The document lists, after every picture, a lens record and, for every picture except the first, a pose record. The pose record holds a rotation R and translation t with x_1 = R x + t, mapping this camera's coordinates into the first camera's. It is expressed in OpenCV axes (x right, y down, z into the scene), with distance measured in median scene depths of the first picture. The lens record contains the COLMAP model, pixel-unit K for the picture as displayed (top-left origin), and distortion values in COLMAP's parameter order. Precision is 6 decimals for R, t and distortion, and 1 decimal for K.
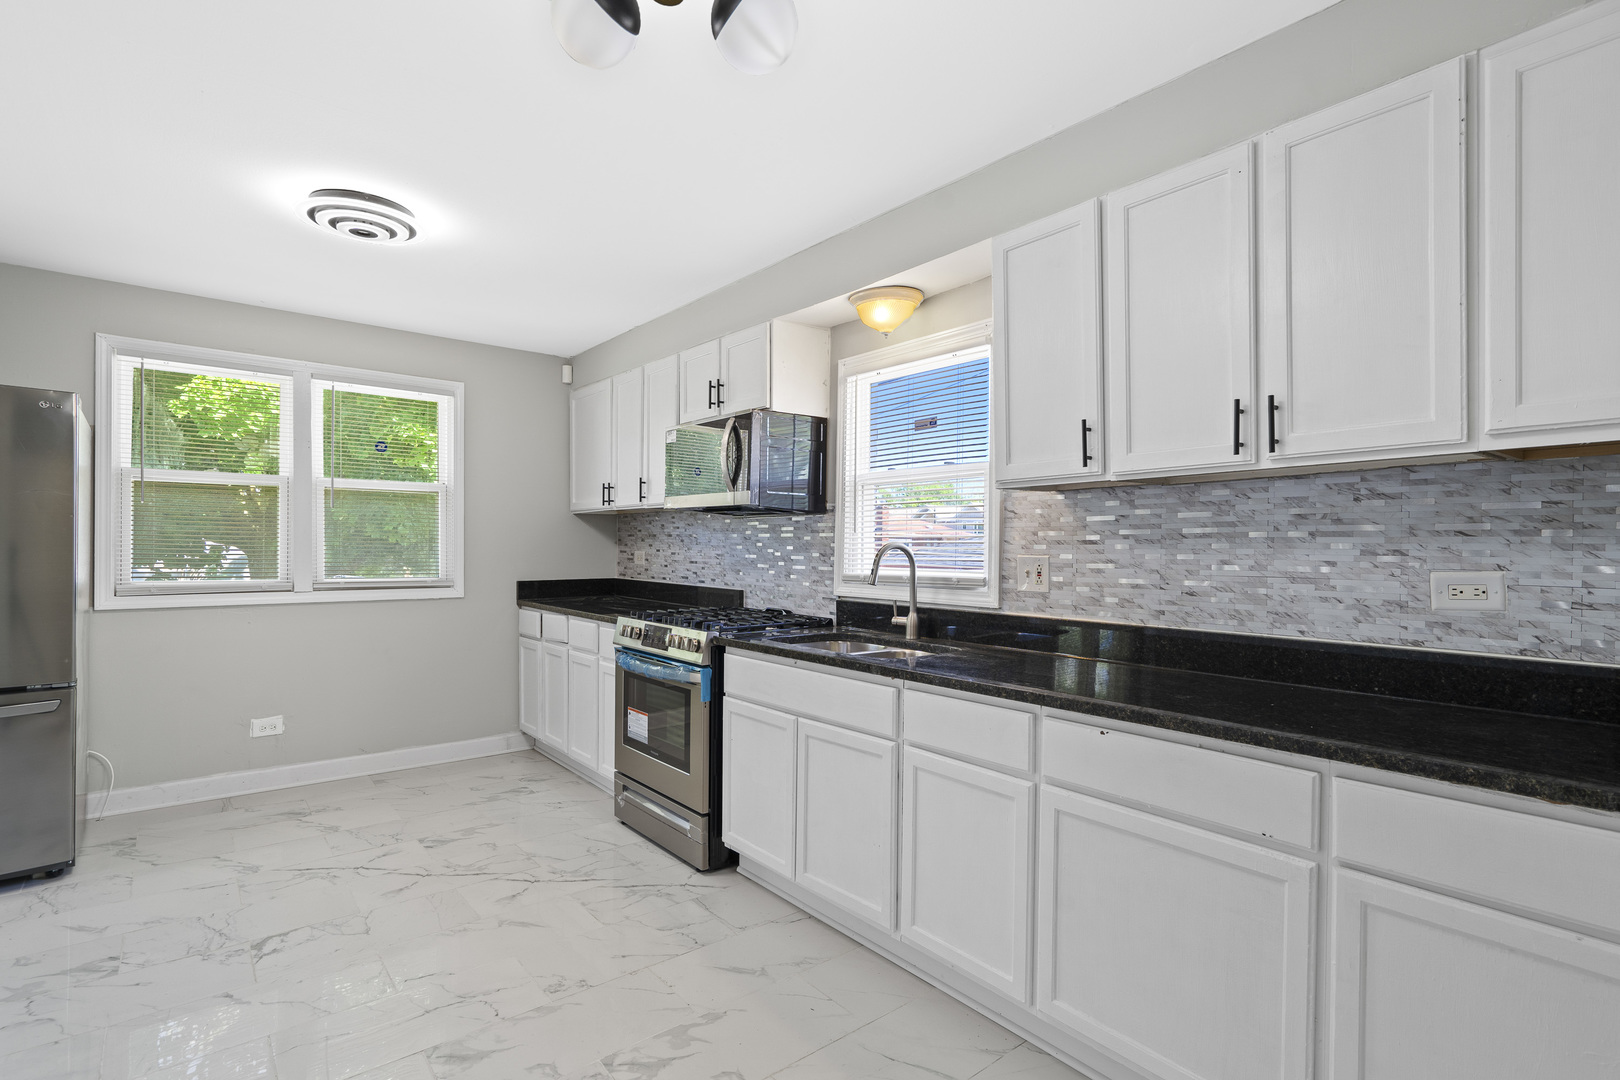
lens RADIAL K [[747.2, 0, 805.3], [0, 747.2, 548.5], [0, 0, 1]] dist [-0.001211, 0.001319]
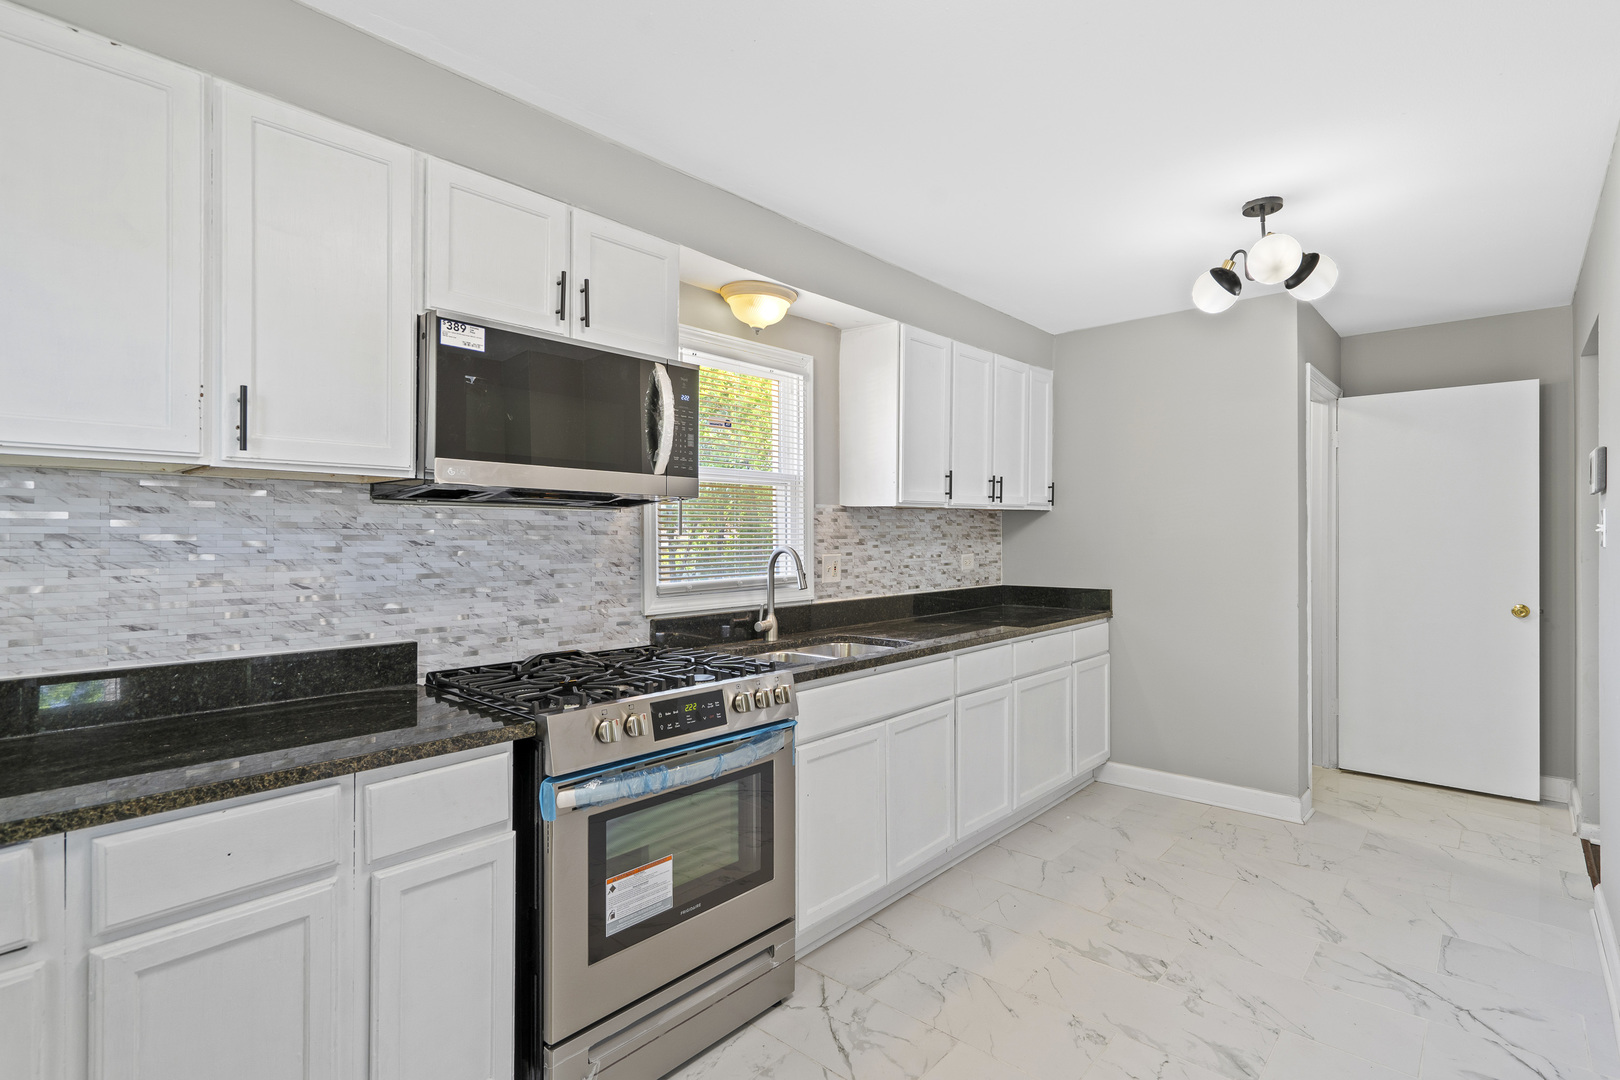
lens RADIAL K [[797.1, 0, 795.5], [0, 797.1, 531.2], [0, 0, 1]] dist [0.005810, 0.000232]
pose [[-0.141536, -0.005078, 0.989920, -1.013968], [0.001876, 0.999984, 0.005398, -0.036776], [-0.989931, 0.002621, -0.141525, 1.213478]]
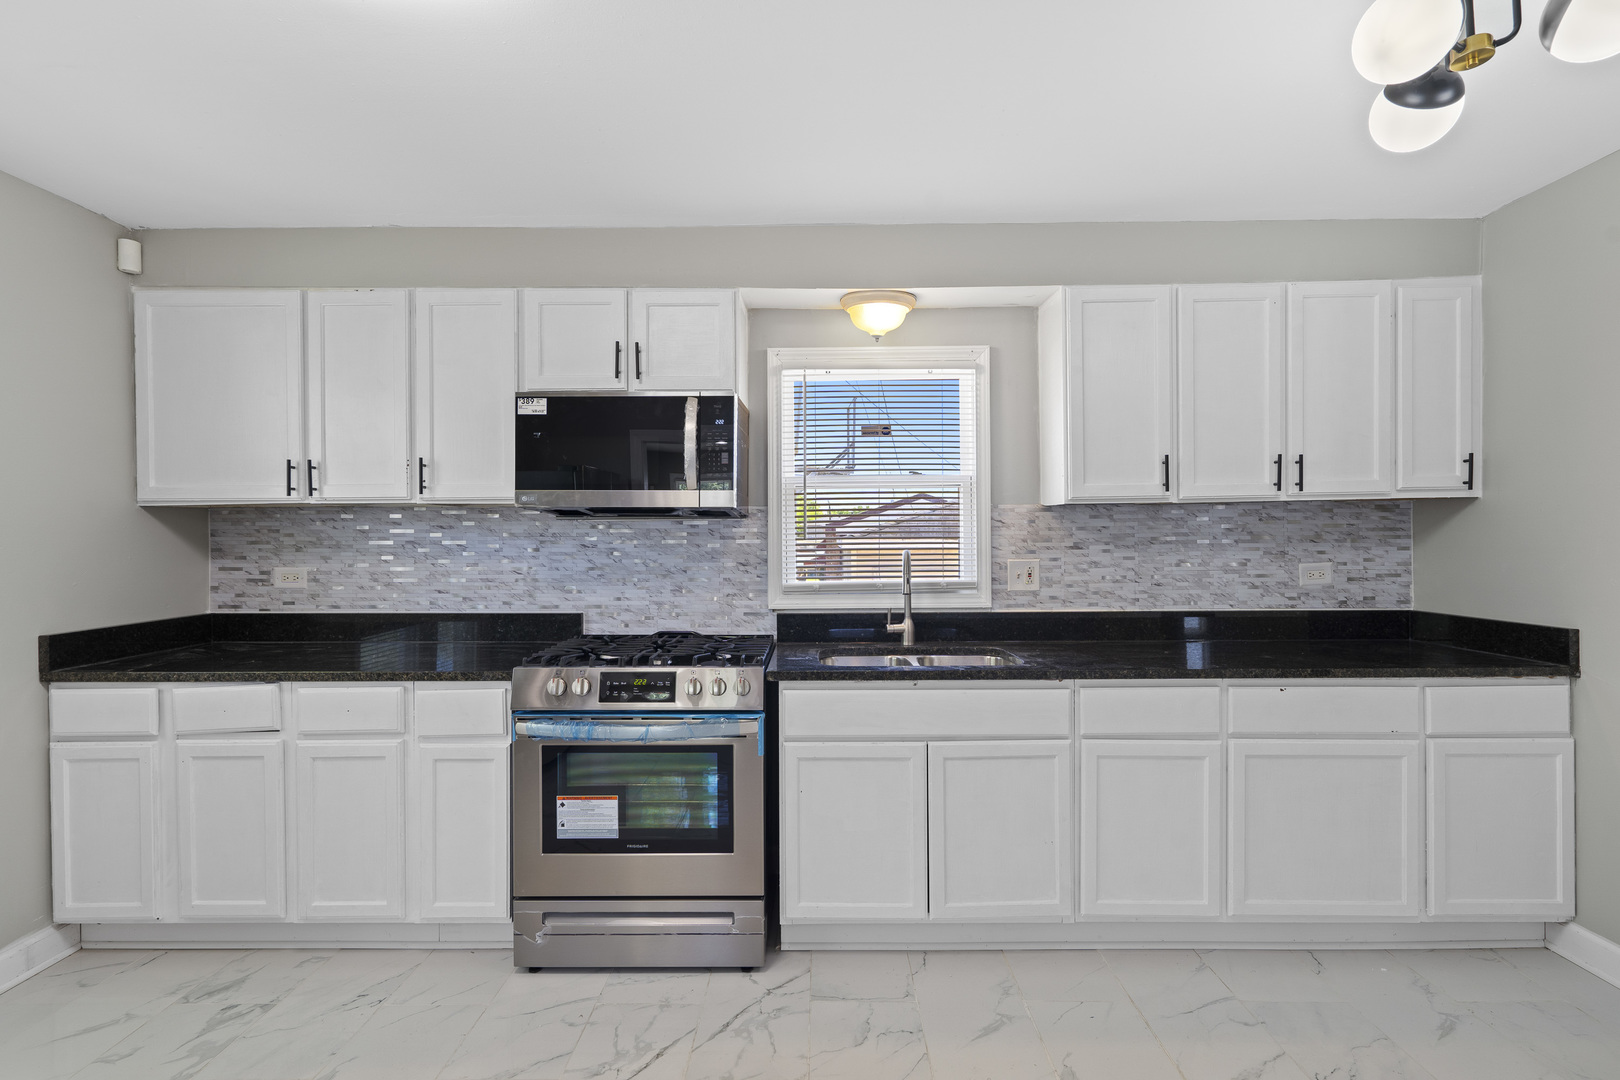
lens RADIAL K [[747.2, 0, 794.7], [0, 747.2, 535.7], [0, 0, 1]] dist [-0.001211, 0.001319]
pose [[0.656322, -0.011816, 0.754389, -0.779702], [0.014359, 0.999892, 0.003168, -0.035223], [-0.754344, 0.008753, 0.656420, 0.486782]]
